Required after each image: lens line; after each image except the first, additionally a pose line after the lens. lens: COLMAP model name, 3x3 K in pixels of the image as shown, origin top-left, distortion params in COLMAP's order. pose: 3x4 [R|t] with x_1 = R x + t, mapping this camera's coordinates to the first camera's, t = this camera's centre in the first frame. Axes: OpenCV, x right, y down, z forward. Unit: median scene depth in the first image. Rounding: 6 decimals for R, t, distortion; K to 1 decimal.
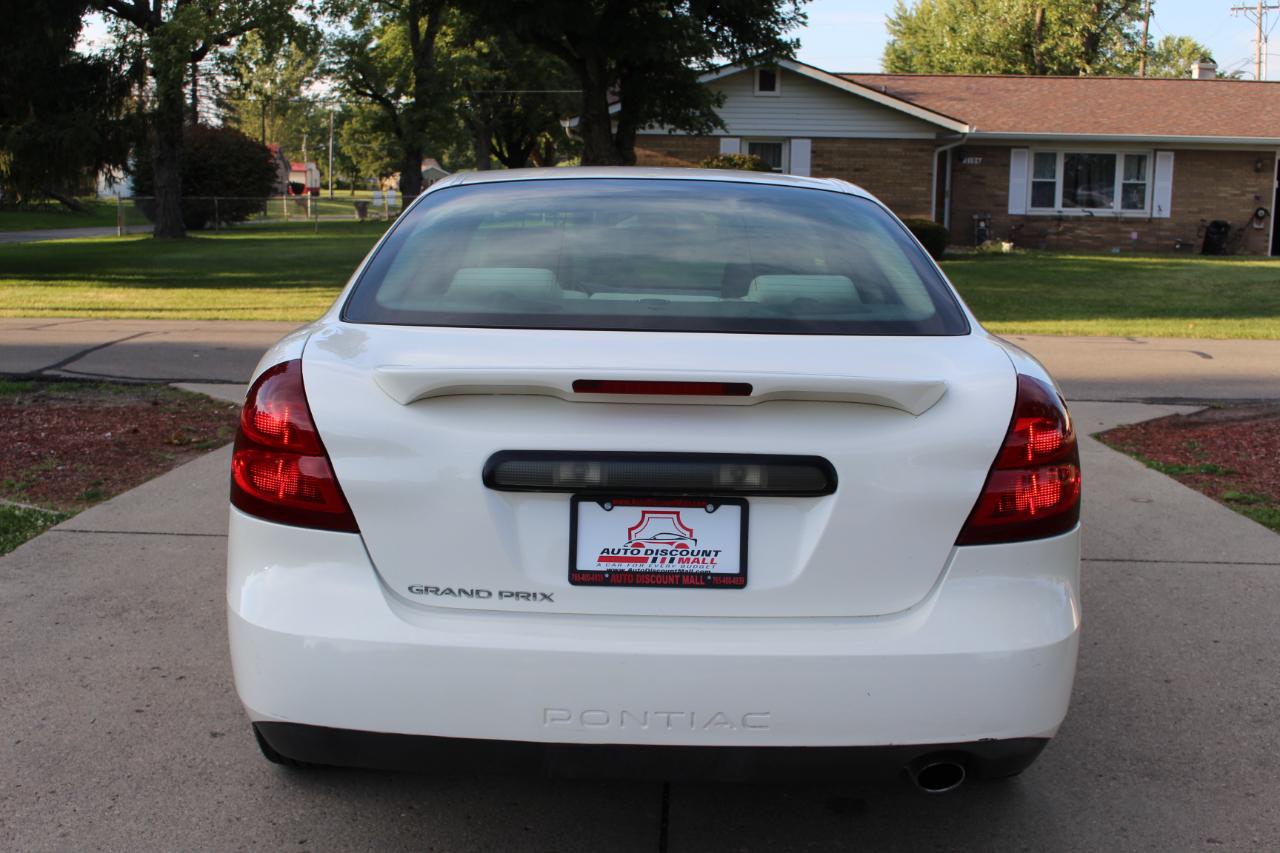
lens RADIAL K [[1592.6, 0, 634.2], [0, 1592.6, 396.2], [0, 0, 1]] dist [-0.087497, 0.065341]
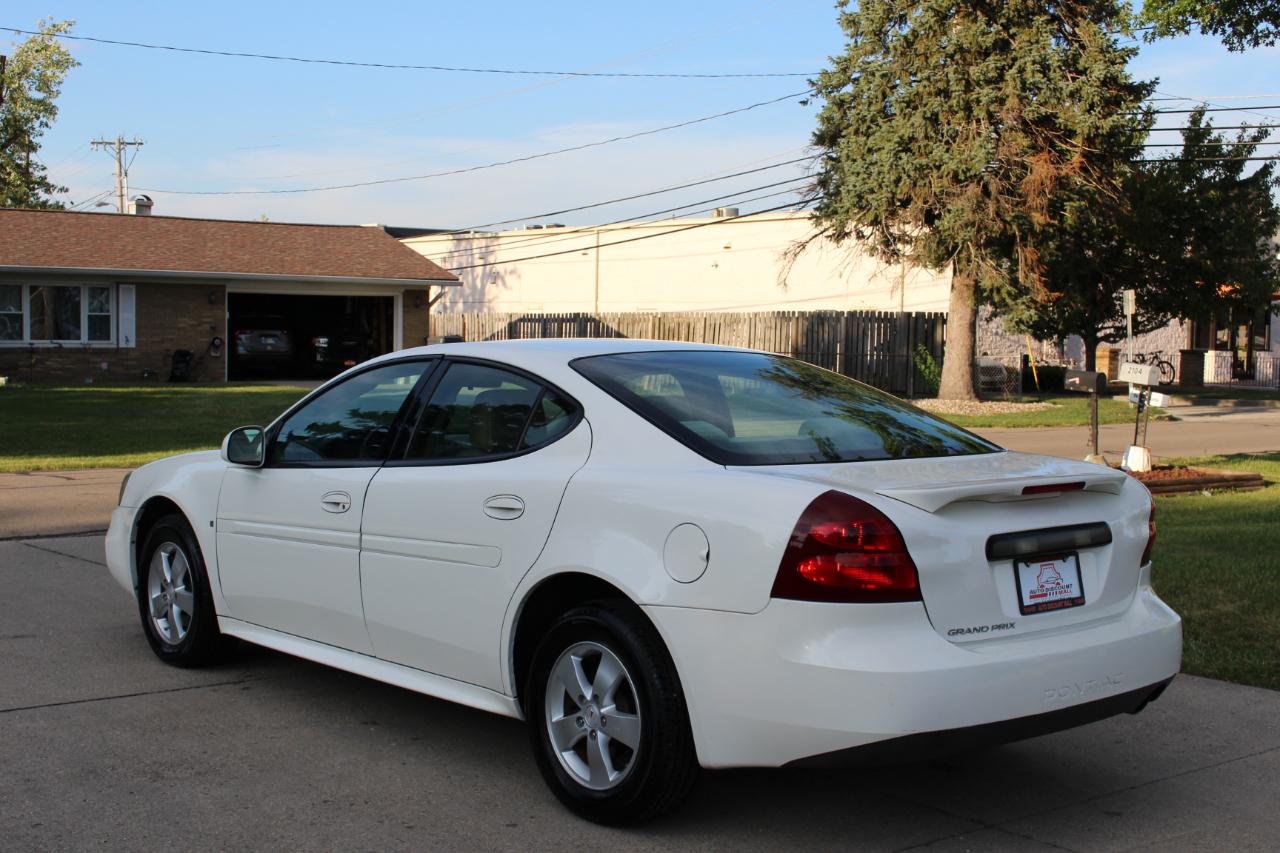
lens RADIAL K [[1592.6, 0, 634.2], [0, 1592.6, 396.2], [0, 0, 1]] dist [-0.087497, 0.065341]
pose [[0.755514, -0.030631, 0.654416, -0.094966], [0.082278, 0.995434, -0.048396, -0.003894], [-0.649945, 0.090408, 0.754585, 0.002206]]
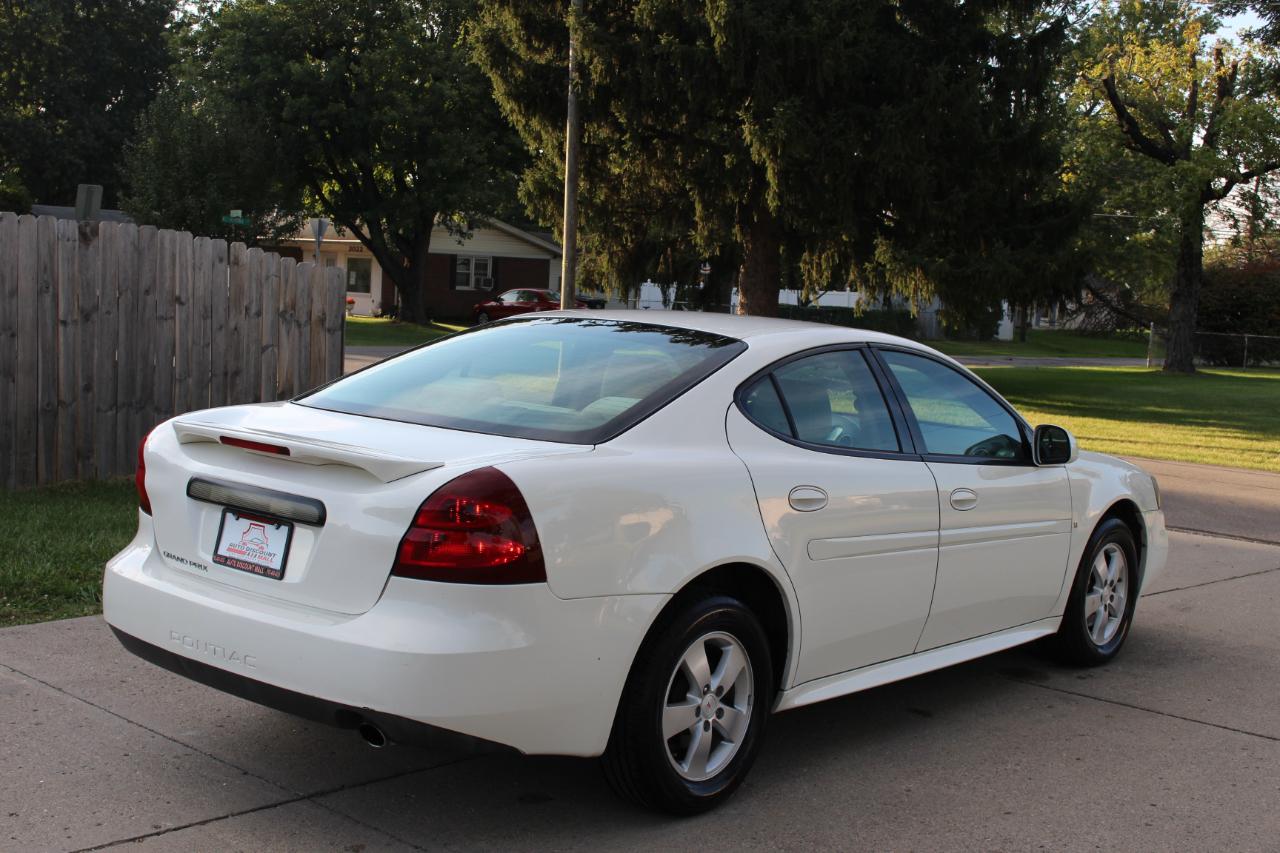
lens RADIAL K [[1592.6, 0, 634.2], [0, 1592.6, 396.2], [0, 0, 1]] dist [-0.087497, 0.065341]
pose [[0.778835, 0.072745, -0.622997, 0.088749], [-0.124004, 0.991505, -0.039249, -0.002670], [0.614849, 0.107823, 0.781239, -0.000712]]
